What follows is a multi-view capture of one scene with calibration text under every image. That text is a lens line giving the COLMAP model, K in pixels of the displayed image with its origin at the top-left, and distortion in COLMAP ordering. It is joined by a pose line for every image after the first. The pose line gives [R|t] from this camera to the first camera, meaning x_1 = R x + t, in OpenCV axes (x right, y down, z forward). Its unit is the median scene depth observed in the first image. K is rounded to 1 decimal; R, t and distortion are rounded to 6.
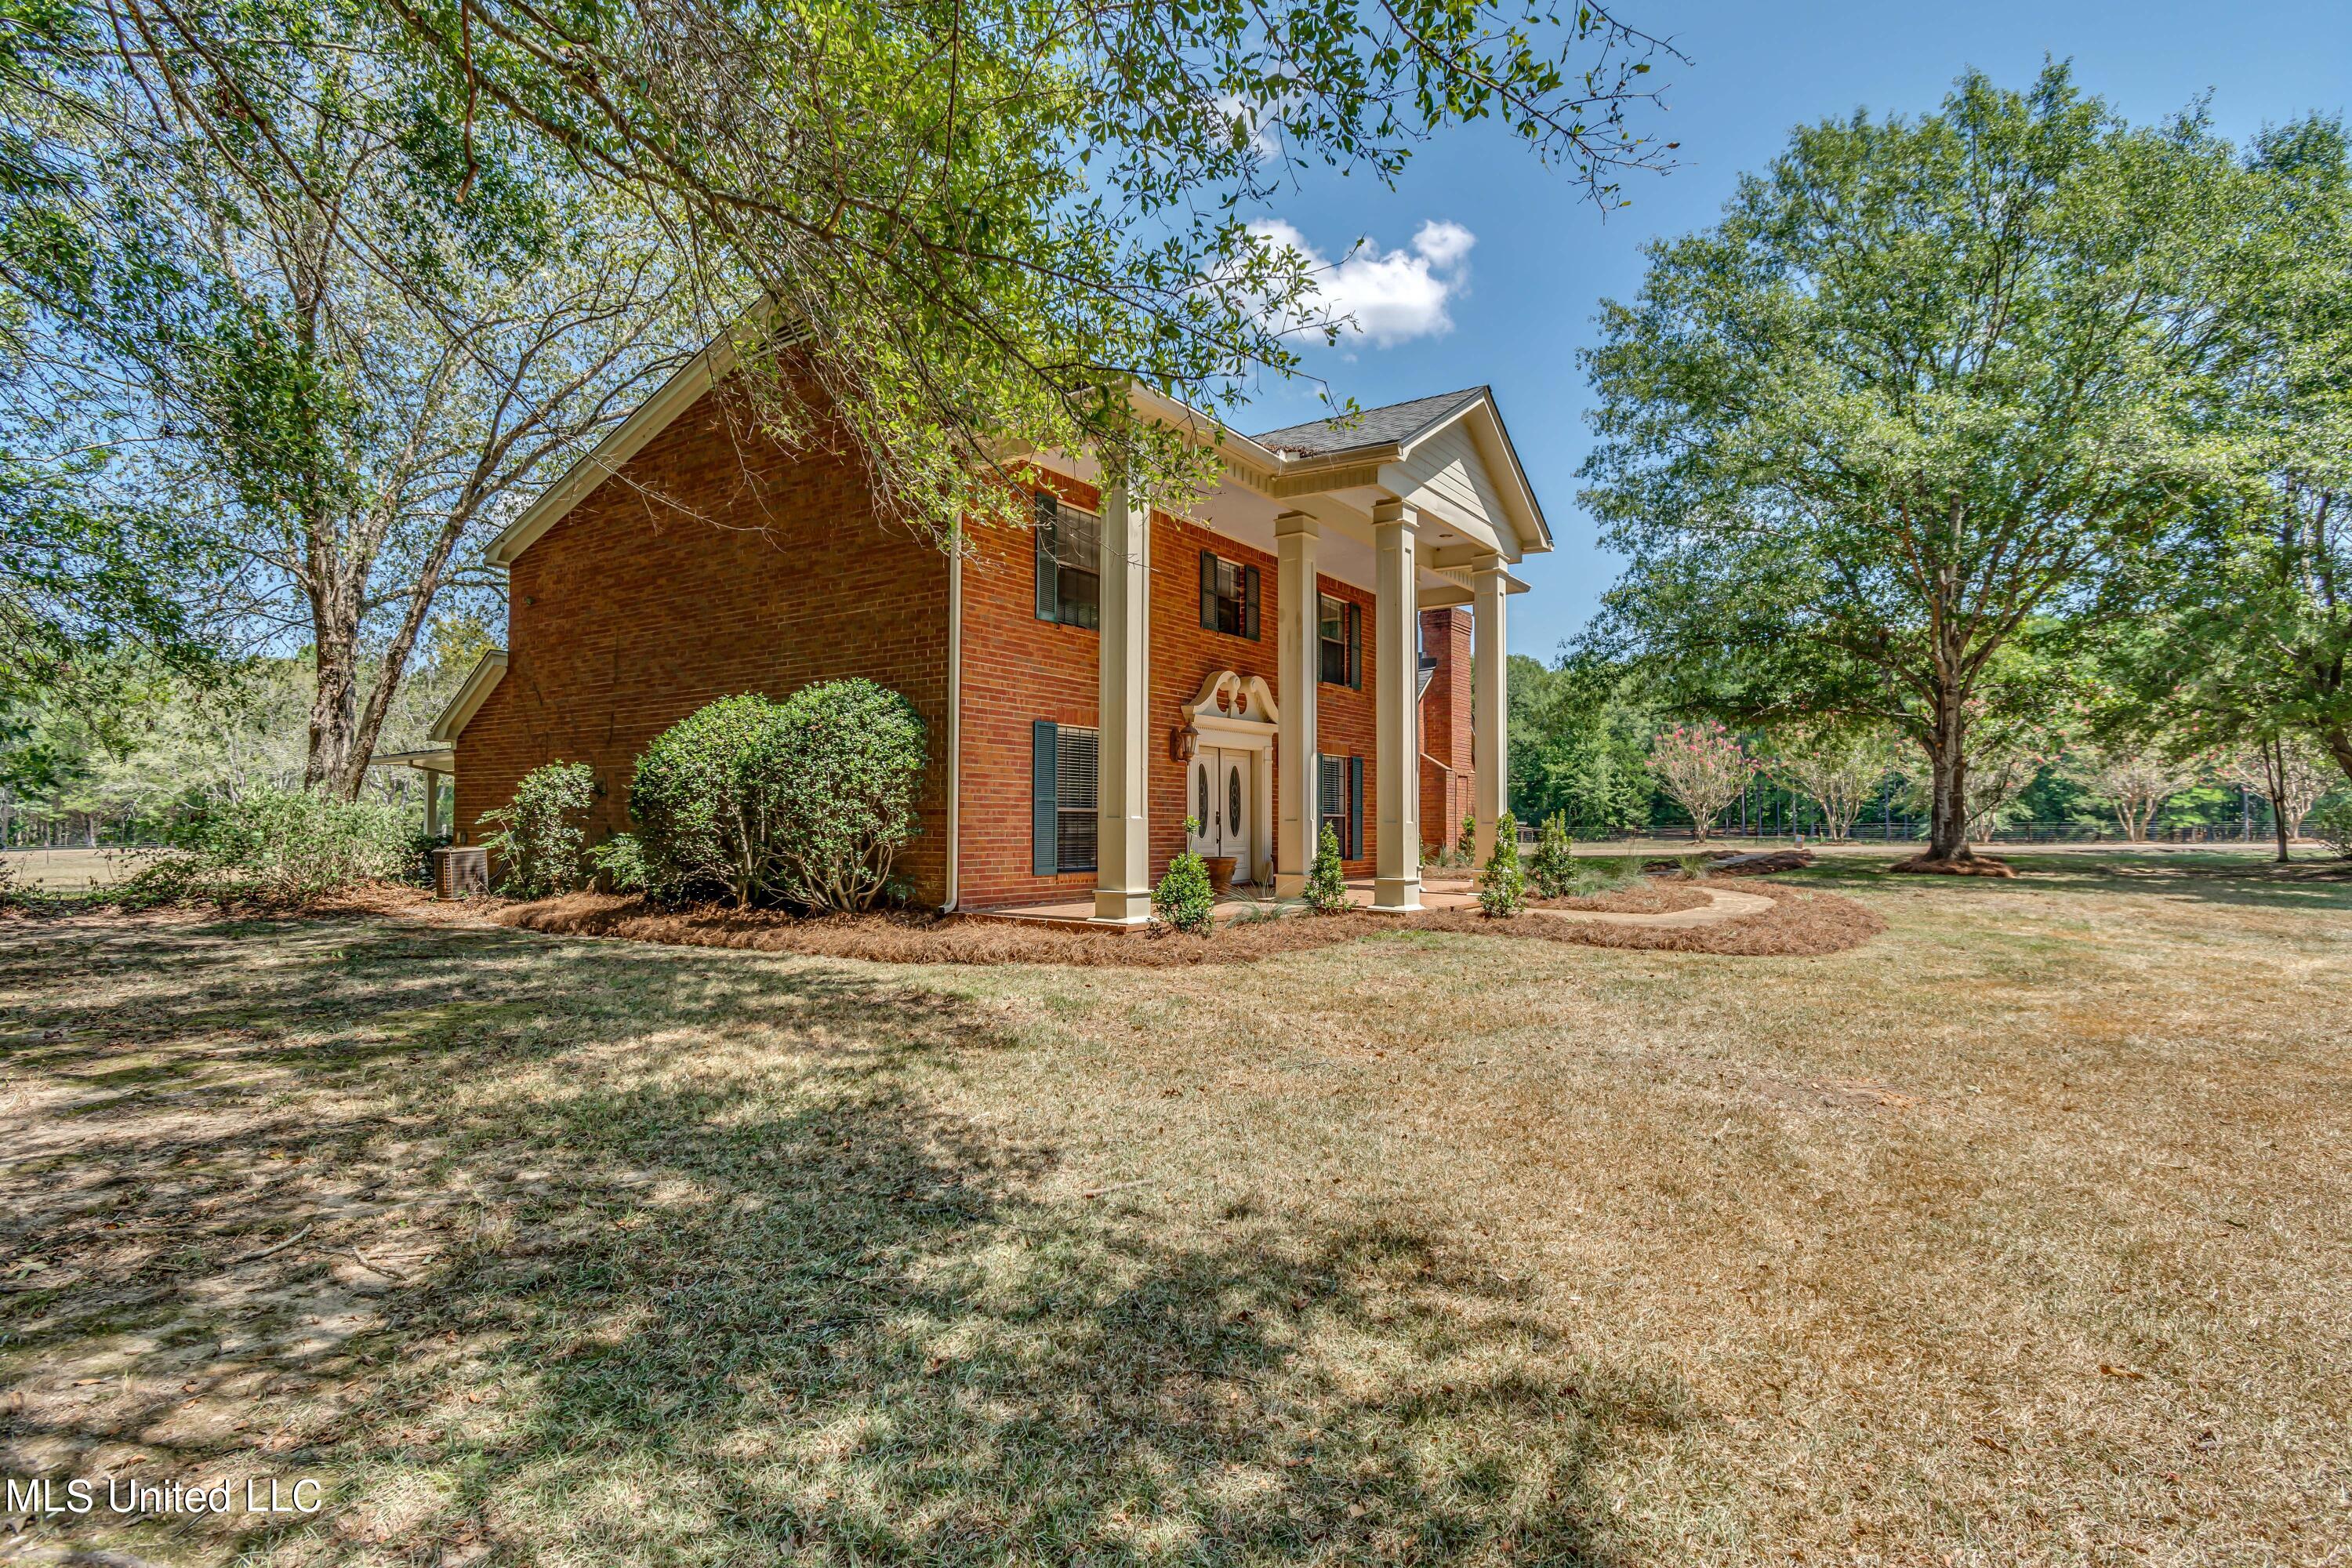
lens RADIAL K [[1164.6, 0, 1166.3], [0, 1164.6, 777.1], [0, 0, 1]] dist [0.002514, -0.000233]
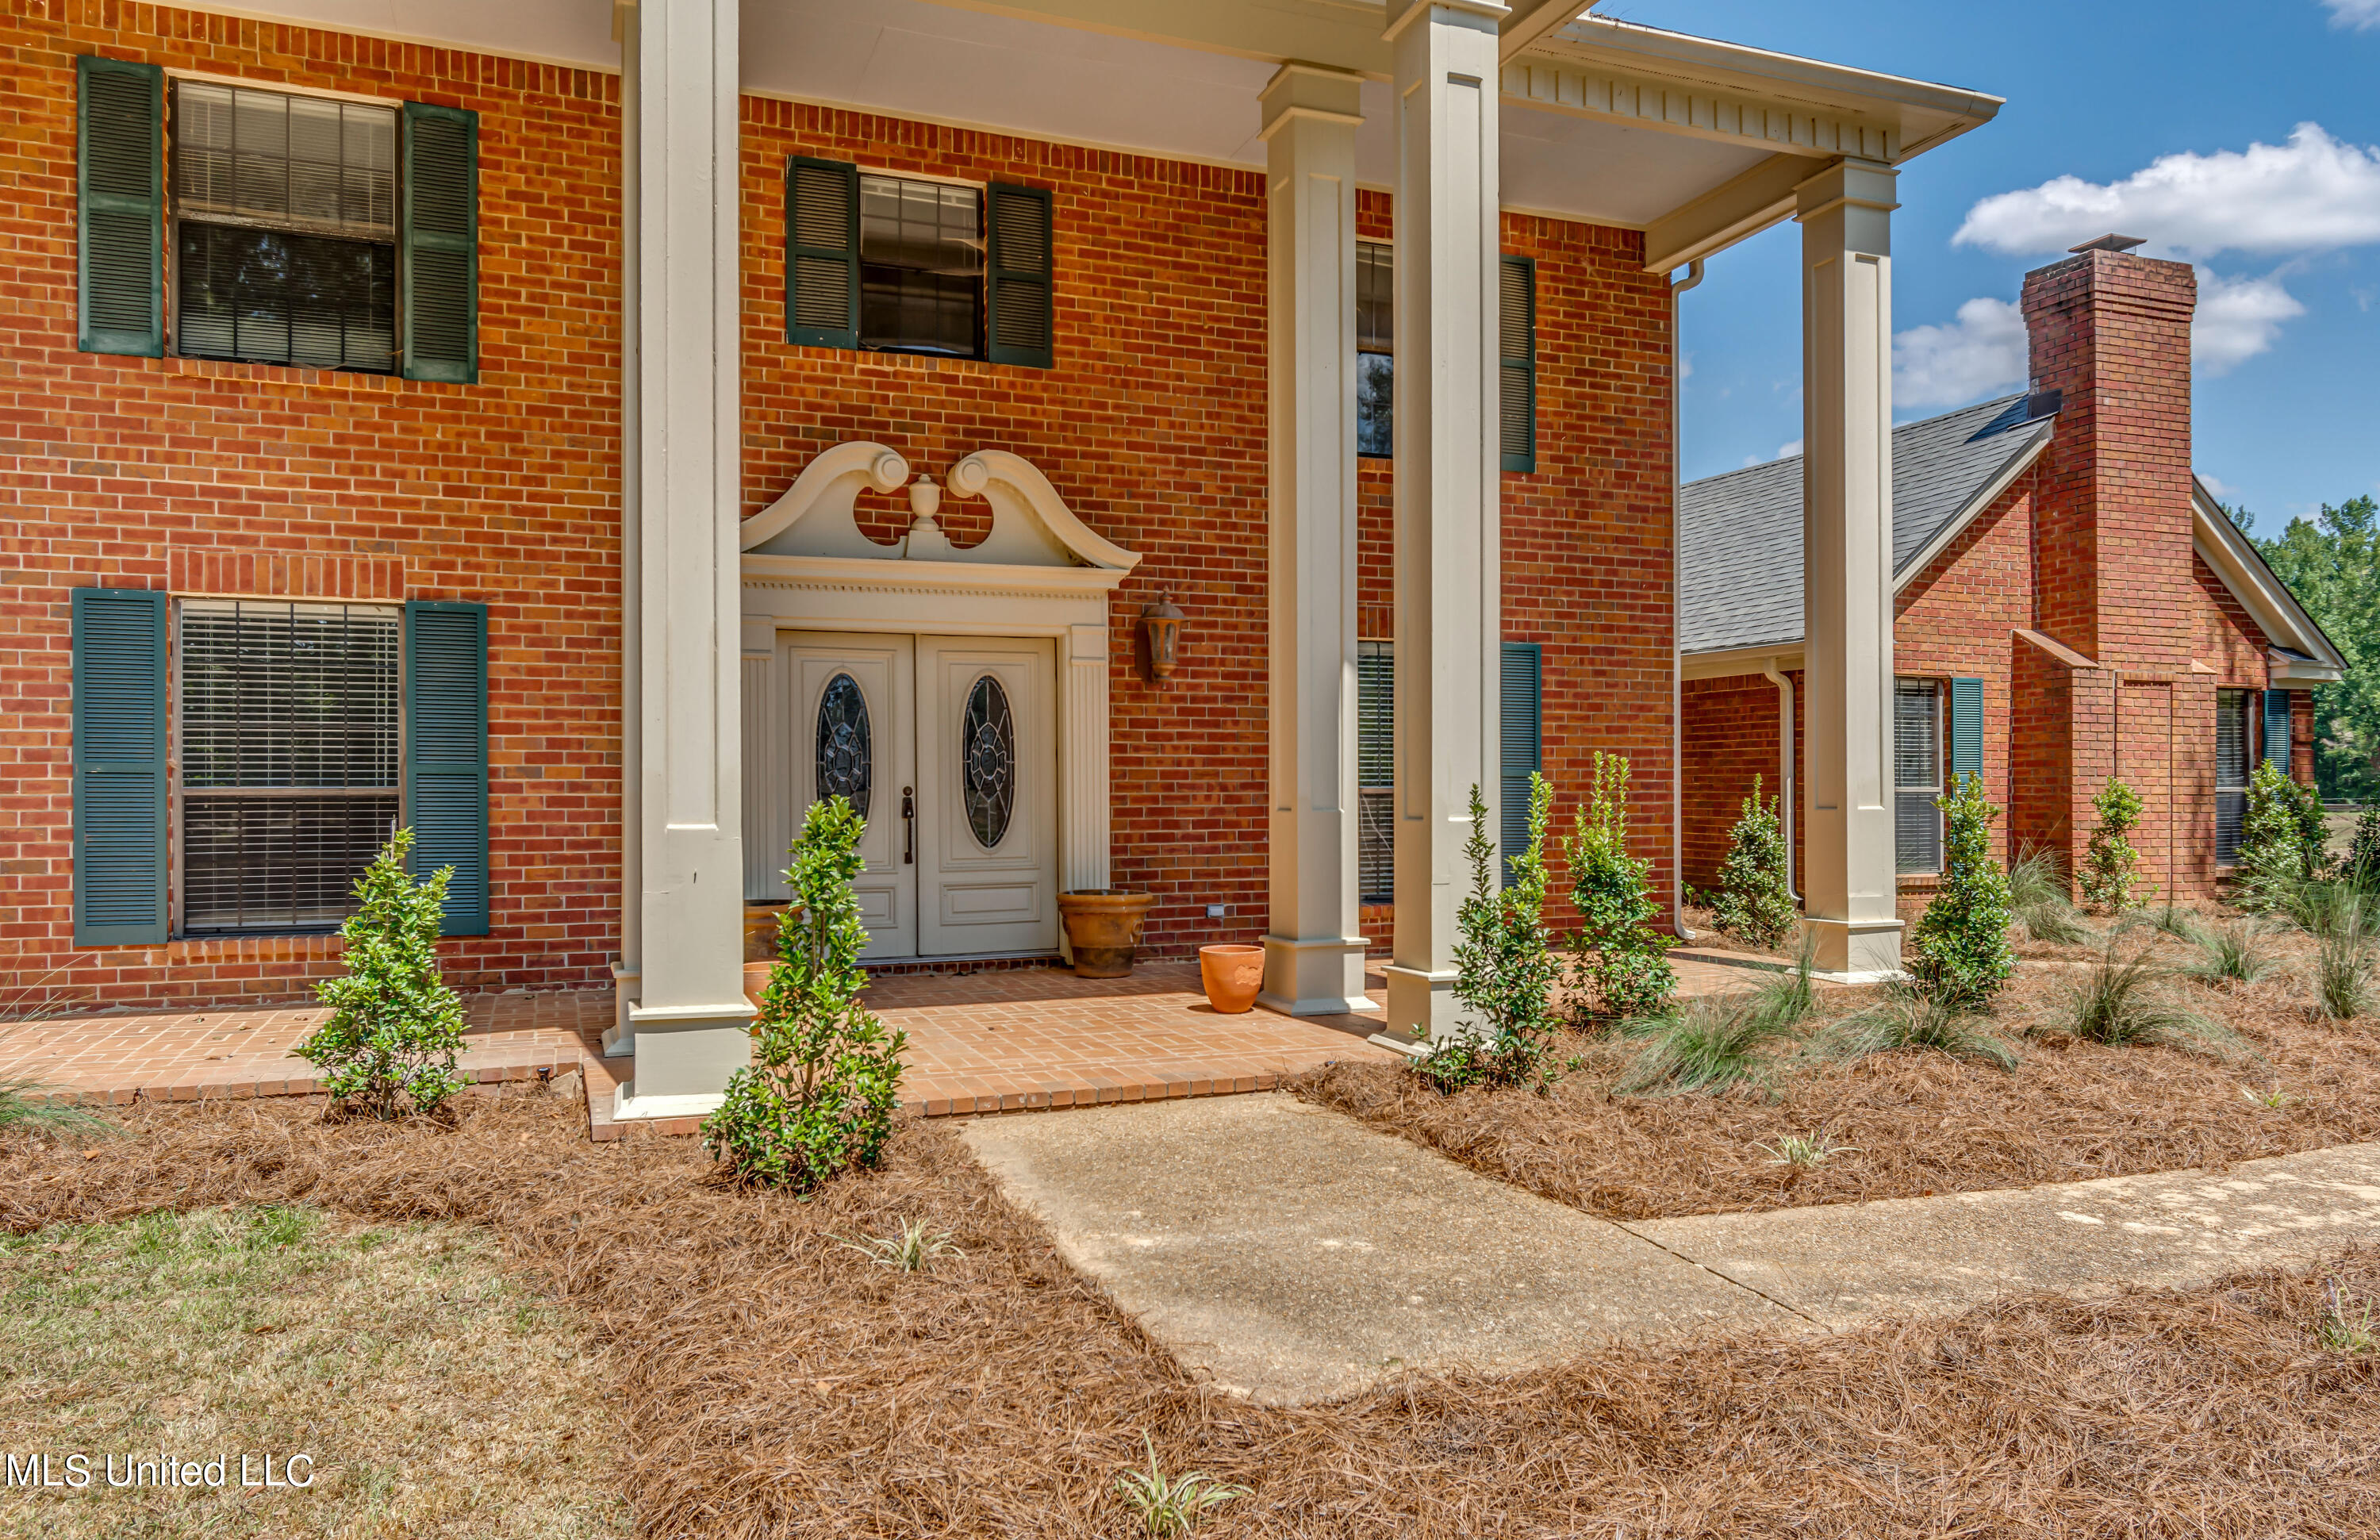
lens RADIAL K [[1628.0, 0, 1184.5], [0, 1628.0, 798.1], [0, 0, 1]] dist [-0.000728, 0.002034]
pose [[0.838368, -0.011216, -0.544989, 0.458619], [0.031215, 0.999136, 0.027456, 0.021251], [0.544210, -0.040030, 0.837993, 0.582870]]
